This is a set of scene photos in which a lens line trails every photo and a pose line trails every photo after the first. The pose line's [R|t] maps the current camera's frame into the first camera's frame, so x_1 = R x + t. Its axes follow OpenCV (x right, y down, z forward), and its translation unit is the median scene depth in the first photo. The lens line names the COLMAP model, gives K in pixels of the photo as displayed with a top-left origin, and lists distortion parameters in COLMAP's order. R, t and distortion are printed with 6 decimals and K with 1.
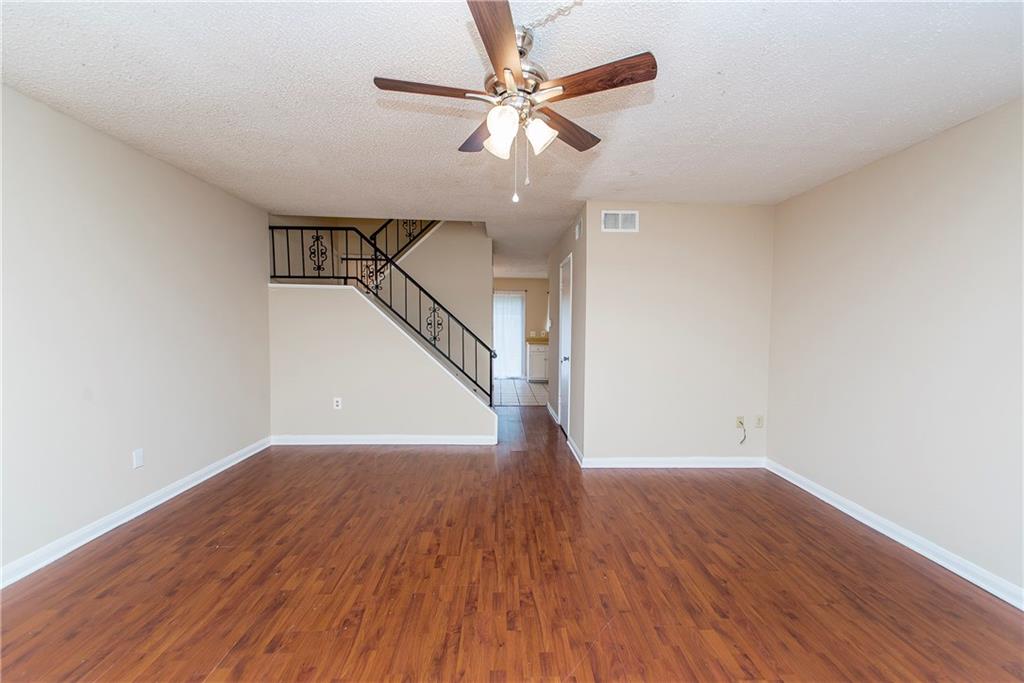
lens RADIAL K [[429.8, 0, 524.2], [0, 429.8, 340.0], [0, 0, 1]] dist [0.015407, -0.011074]
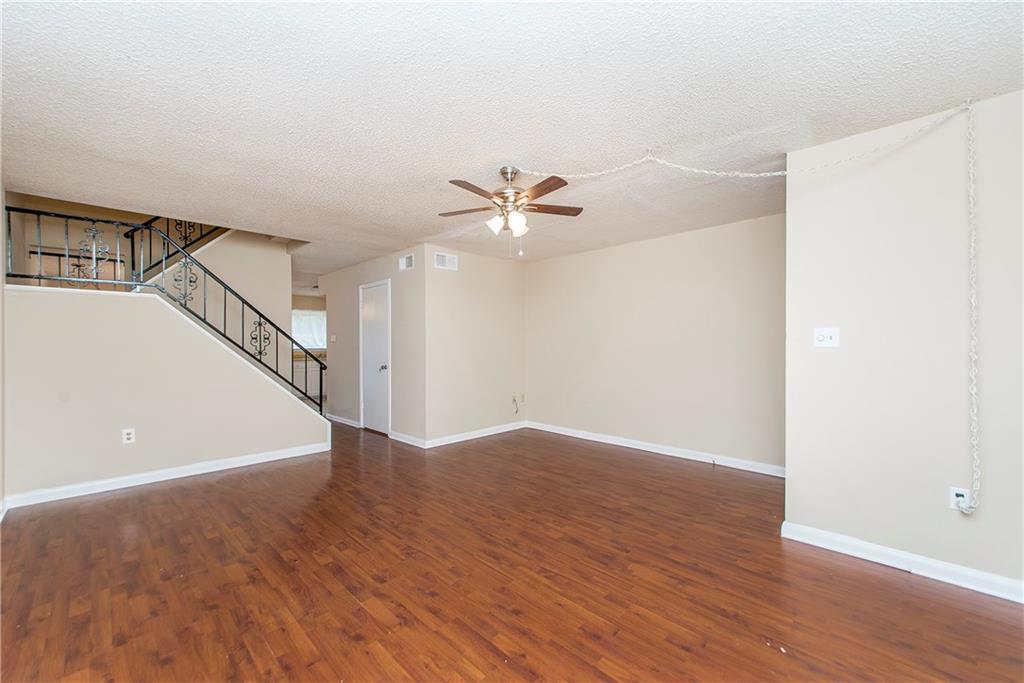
lens RADIAL K [[412.8, 0, 515.4], [0, 412.8, 341.3], [0, 0, 1]] dist [0.016587, -0.010268]
pose [[0.736569, -0.012673, 0.676243, -0.724673], [0.038309, 0.999001, -0.023005, 0.023252], [-0.675276, 0.042851, 0.736319, -0.145534]]
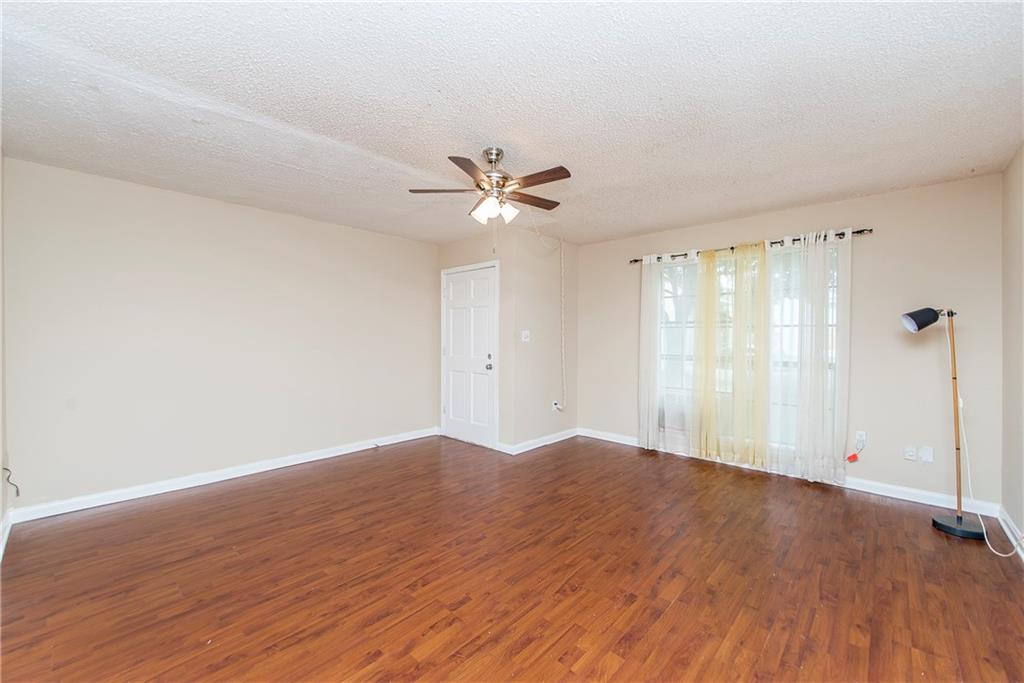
lens RADIAL K [[412.8, 0, 515.4], [0, 412.8, 341.3], [0, 0, 1]] dist [0.016587, -0.010268]
pose [[-0.709367, -0.028292, 0.704272, -0.745079], [0.009961, 0.998692, 0.050152, -0.045462], [-0.704769, 0.042591, -0.708157, 1.309453]]
